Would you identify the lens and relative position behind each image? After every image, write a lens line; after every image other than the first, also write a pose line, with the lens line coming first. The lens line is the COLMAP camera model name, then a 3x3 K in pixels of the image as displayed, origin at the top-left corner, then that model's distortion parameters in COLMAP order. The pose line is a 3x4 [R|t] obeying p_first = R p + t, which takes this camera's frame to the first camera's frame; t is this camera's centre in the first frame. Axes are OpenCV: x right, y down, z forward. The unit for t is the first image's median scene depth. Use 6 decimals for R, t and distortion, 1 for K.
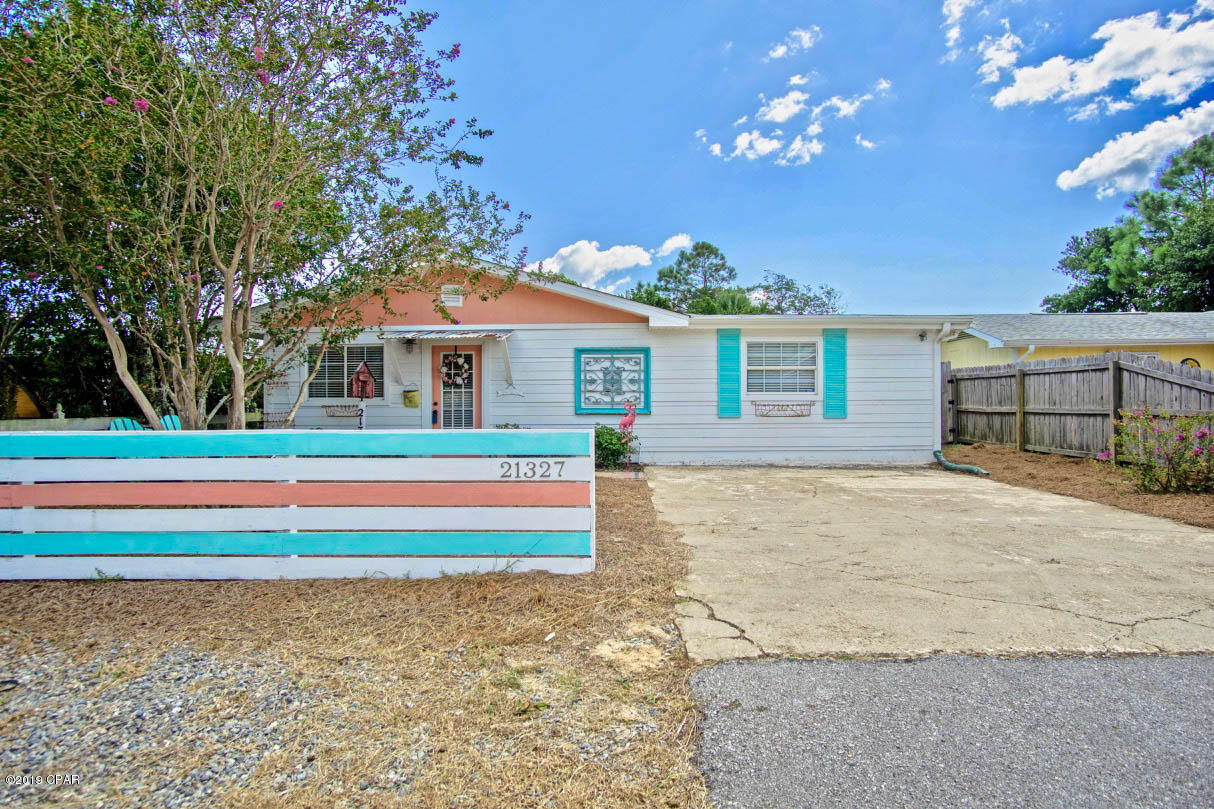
lens RADIAL K [[653.8, 0, 609.3], [0, 653.8, 403.7], [0, 0, 1]] dist [-0.032196, 0.003836]
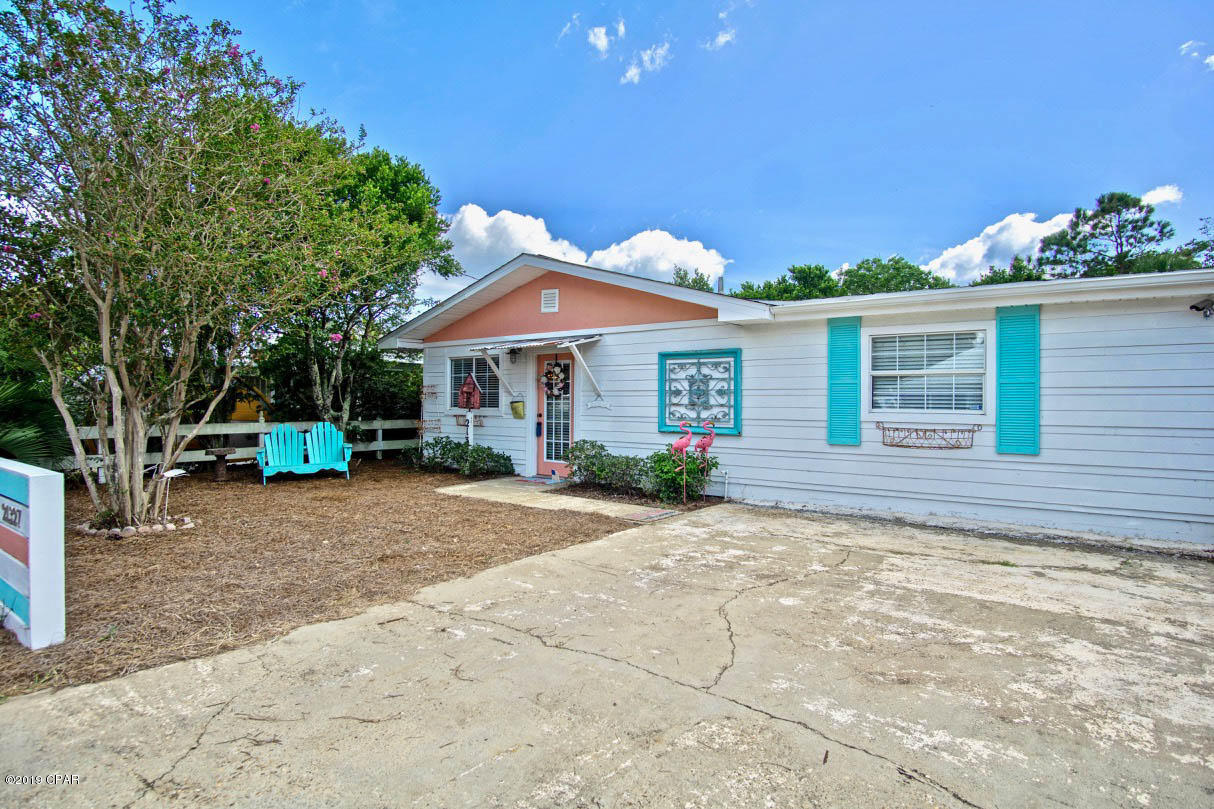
lens RADIAL K [[653.8, 0, 608.6], [0, 653.8, 401.3], [0, 0, 1]] dist [-0.032196, 0.003836]
pose [[0.811734, 0.009337, -0.583953, 0.382591], [-0.010649, 0.999943, 0.001185, -0.023326], [0.583931, 0.005257, 0.811787, 0.286543]]
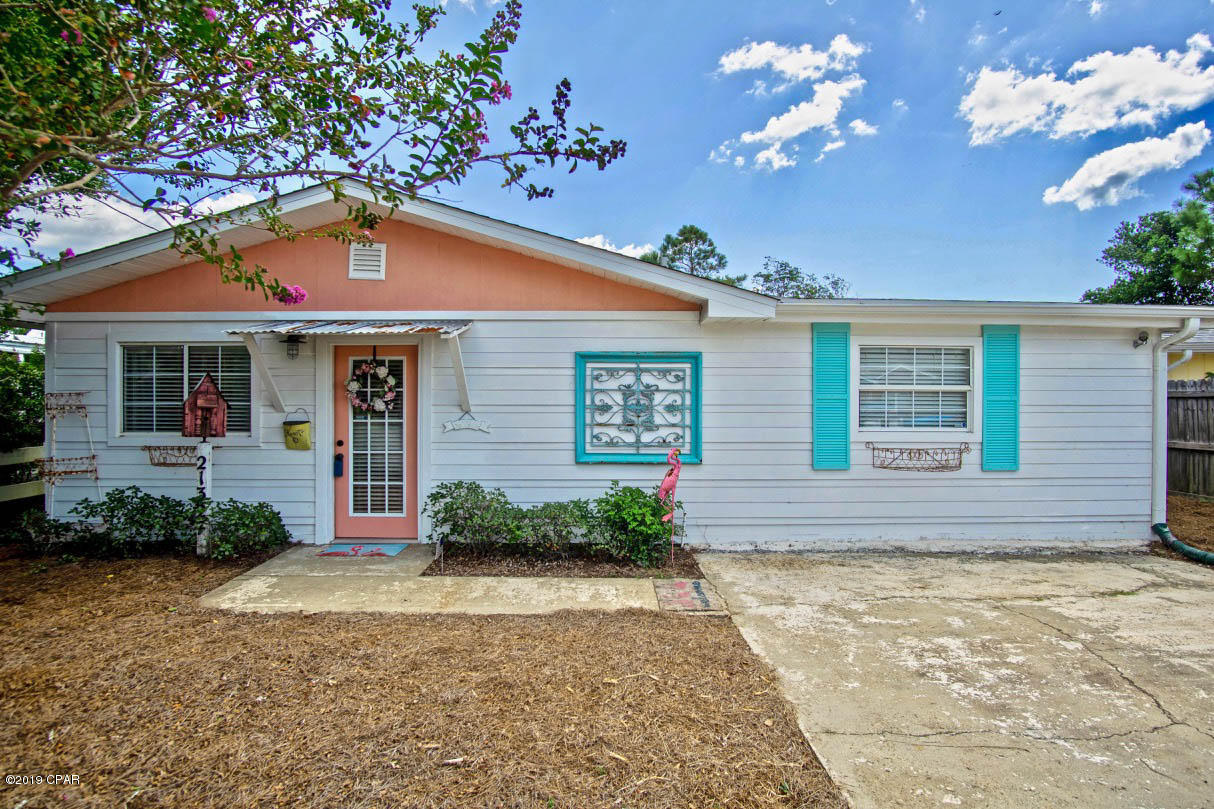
lens RADIAL K [[653.8, 0, 605.4], [0, 653.8, 398.4], [0, 0, 1]] dist [-0.032196, 0.003836]
pose [[0.998799, 0.006039, 0.048612, -0.054301], [-0.006160, 0.999978, 0.002344, -0.044606], [-0.048597, -0.002640, 0.998815, 0.403241]]
